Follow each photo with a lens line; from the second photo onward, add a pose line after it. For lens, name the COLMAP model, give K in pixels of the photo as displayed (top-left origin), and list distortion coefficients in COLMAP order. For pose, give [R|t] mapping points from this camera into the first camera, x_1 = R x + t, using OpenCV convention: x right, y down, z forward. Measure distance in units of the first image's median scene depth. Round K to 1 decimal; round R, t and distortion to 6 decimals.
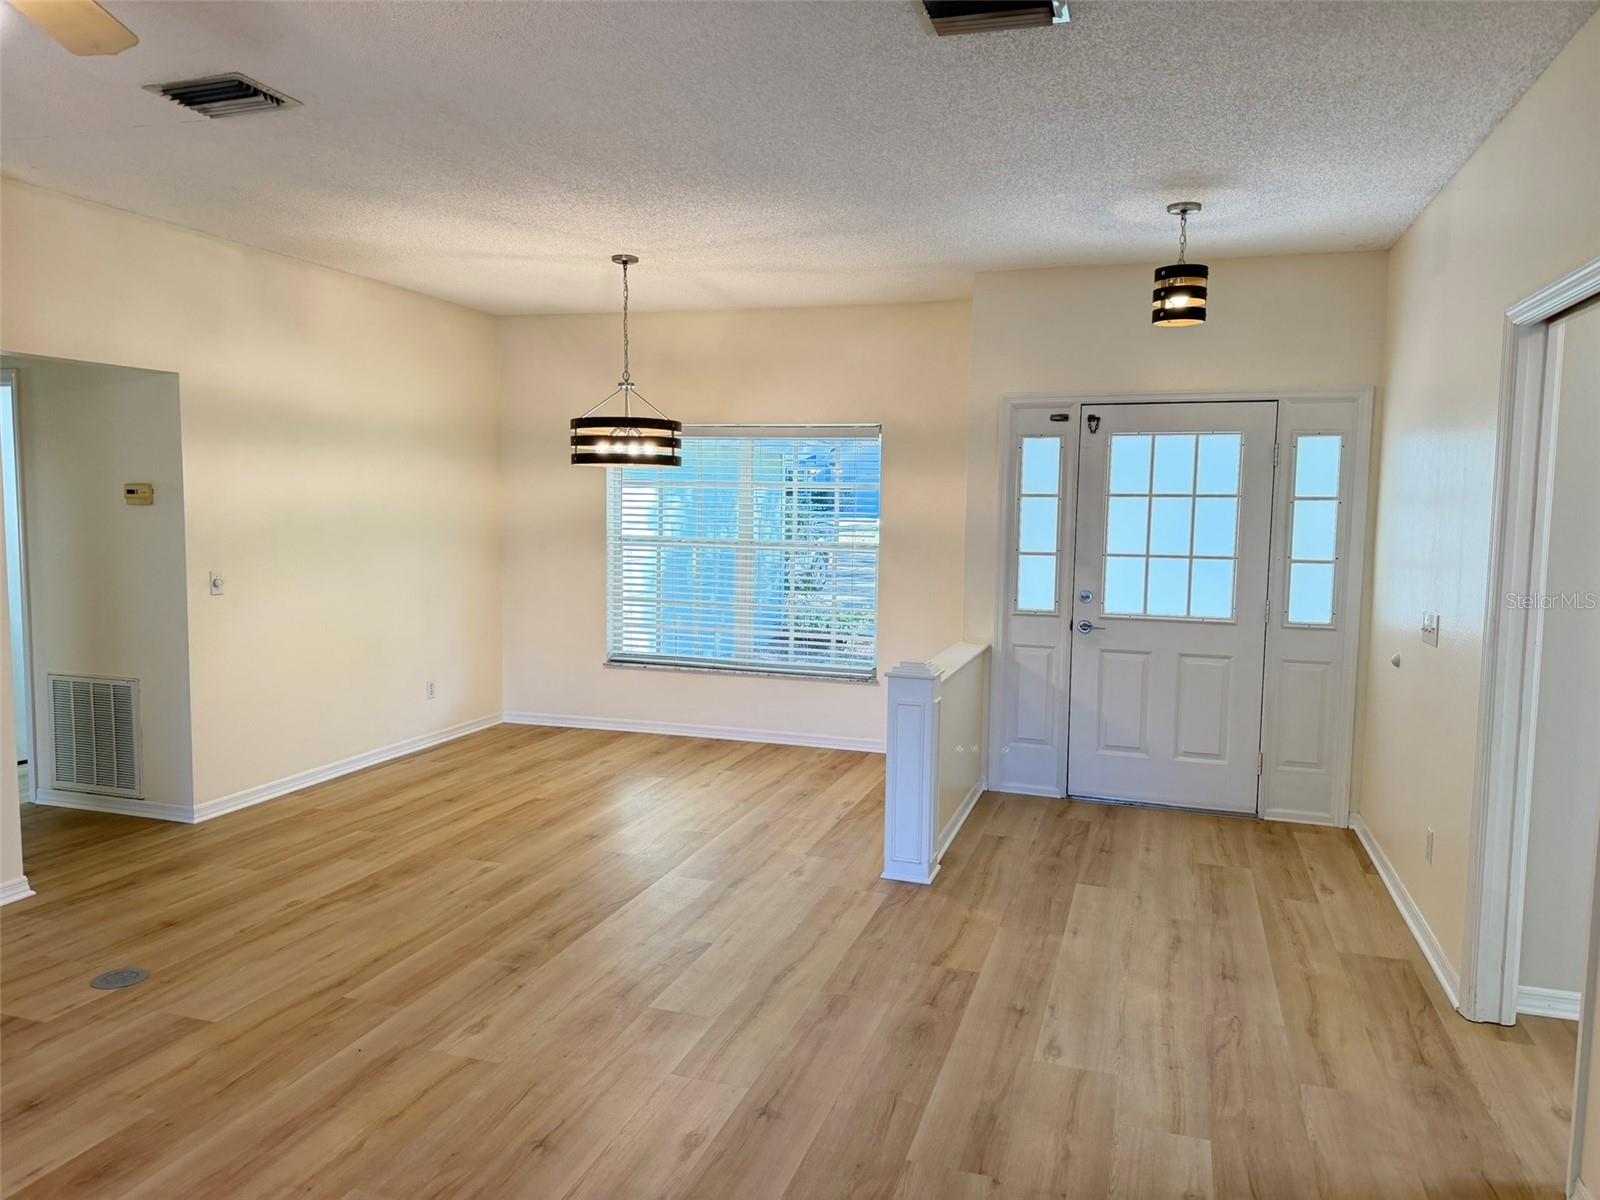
lens RADIAL K [[1112.1, 0, 804.5], [0, 1112.1, 600.7], [0, 0, 1]] dist [0.129597, -0.210977]
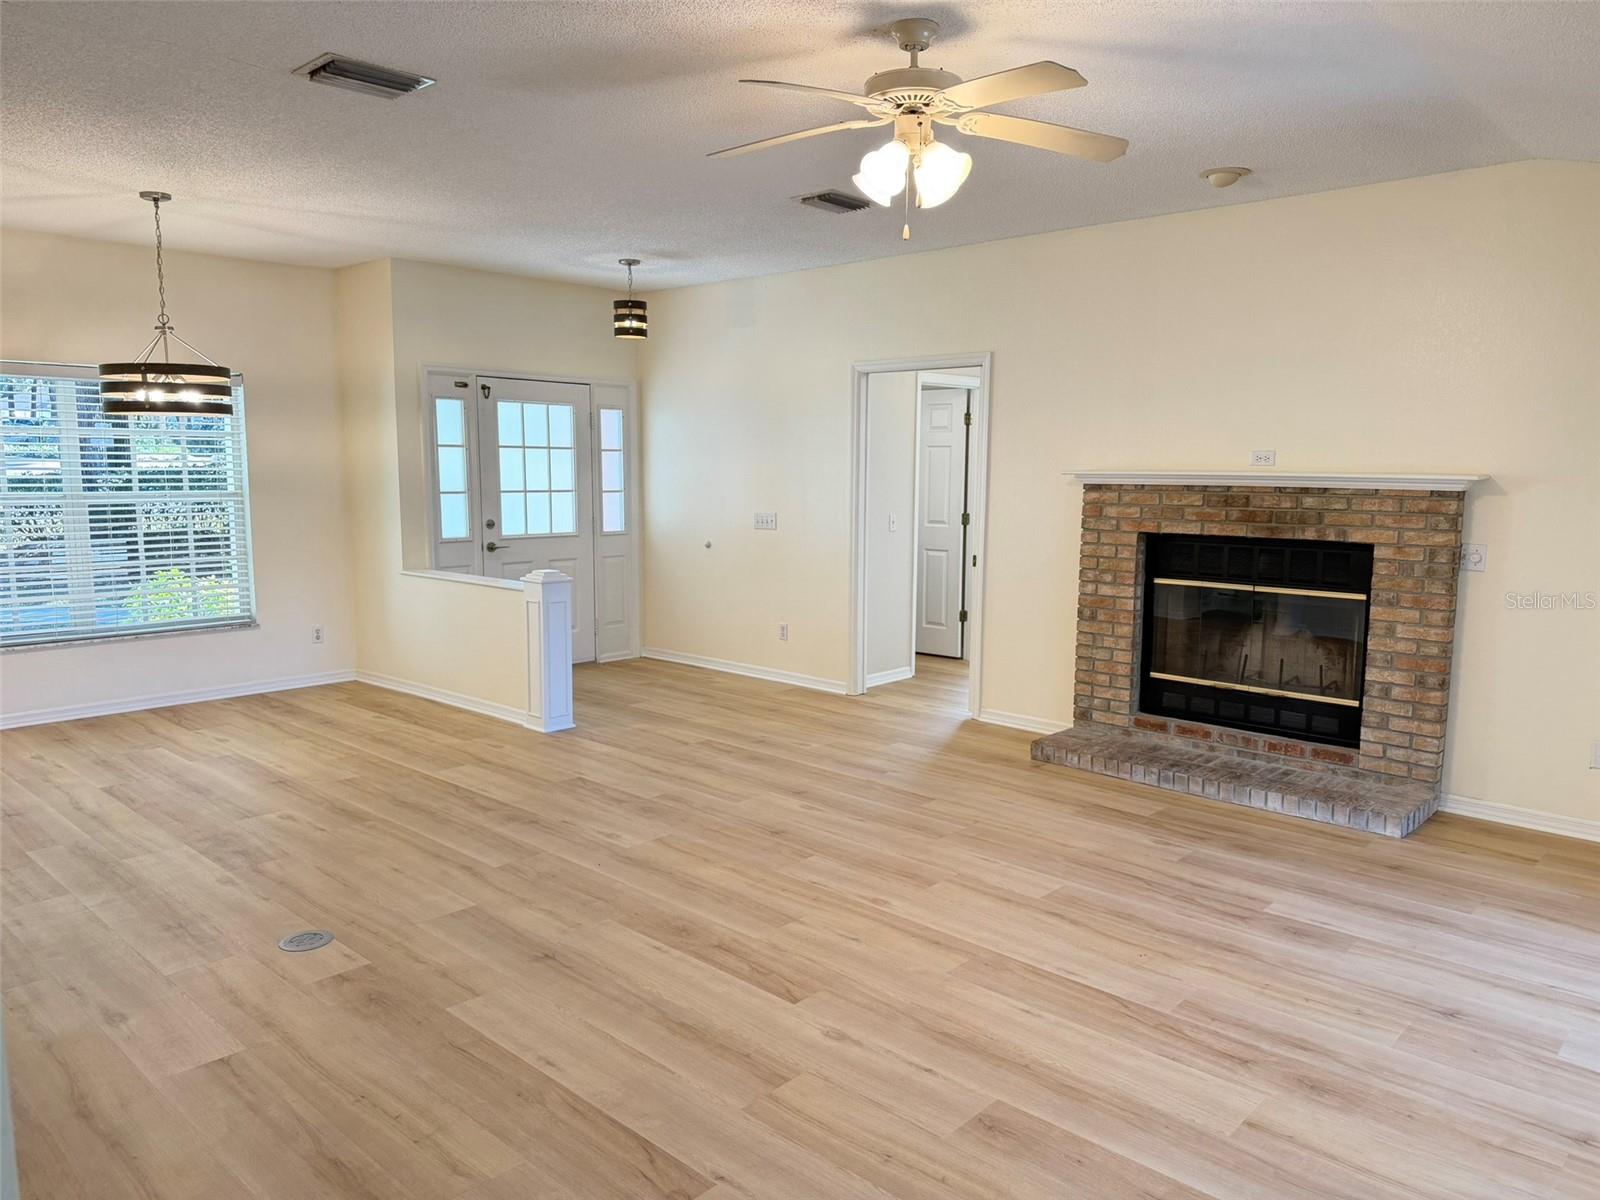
lens RADIAL K [[1112.1, 0, 804.5], [0, 1112.1, 600.7], [0, 0, 1]] dist [0.129597, -0.210977]
pose [[0.422355, -0.124296, 0.897868, -0.850001], [0.080698, 0.991776, 0.099336, -0.016686], [-0.902831, 0.030501, 0.428912, 0.113597]]
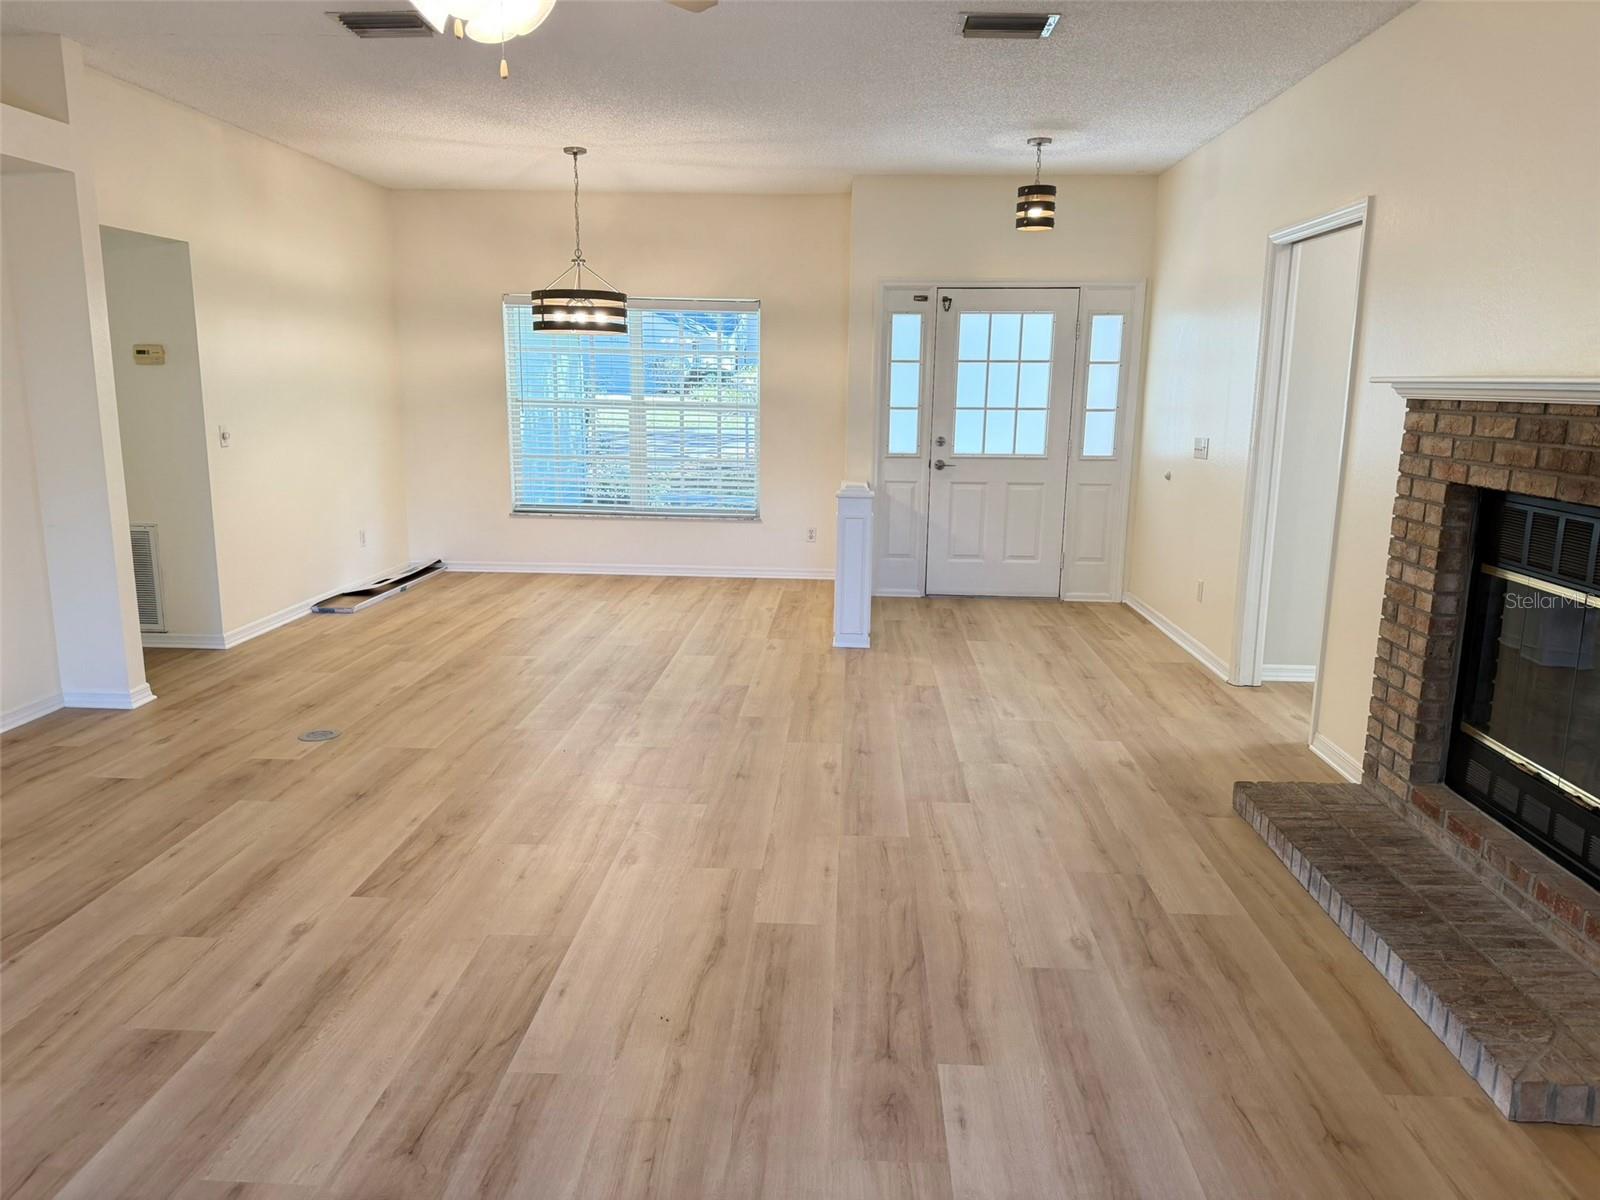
lens RADIAL K [[1112.1, 0, 804.5], [0, 1112.1, 600.7], [0, 0, 1]] dist [0.129597, -0.210977]
pose [[0.964485, -0.052303, 0.258906, -0.265978], [0.024634, 0.993738, 0.108983, 0.038324], [-0.262985, -0.098734, 0.959734, -0.237088]]
